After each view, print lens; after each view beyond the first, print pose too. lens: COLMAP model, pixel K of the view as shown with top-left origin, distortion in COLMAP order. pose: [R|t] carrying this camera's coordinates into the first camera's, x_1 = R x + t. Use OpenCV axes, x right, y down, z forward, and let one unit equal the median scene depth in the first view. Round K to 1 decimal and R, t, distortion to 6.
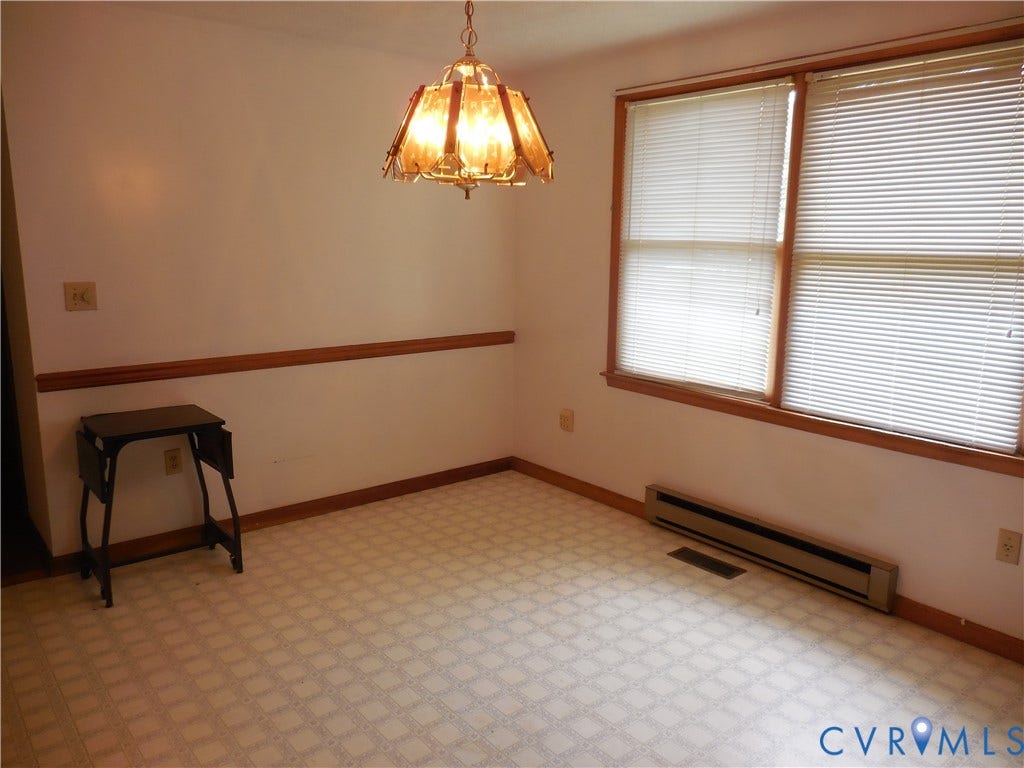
lens RADIAL K [[774.8, 0, 512.0], [0, 774.8, 384.0], [0, 0, 1]] dist [0.006561, 0.001967]
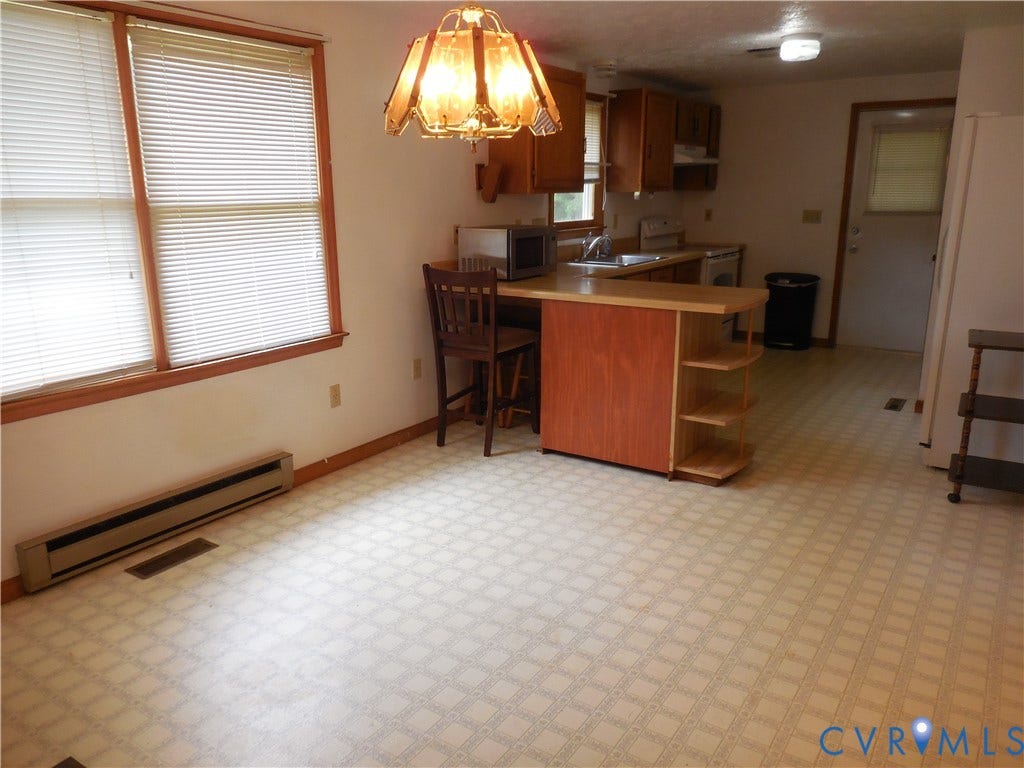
lens RADIAL K [[774.8, 0, 512.0], [0, 774.8, 384.0], [0, 0, 1]] dist [0.006561, 0.001967]
pose [[-0.299659, -0.243983, 0.922322, -0.707776], [0.184303, 0.933733, 0.306881, -0.176789], [-0.936075, 0.261946, -0.234834, 0.861184]]
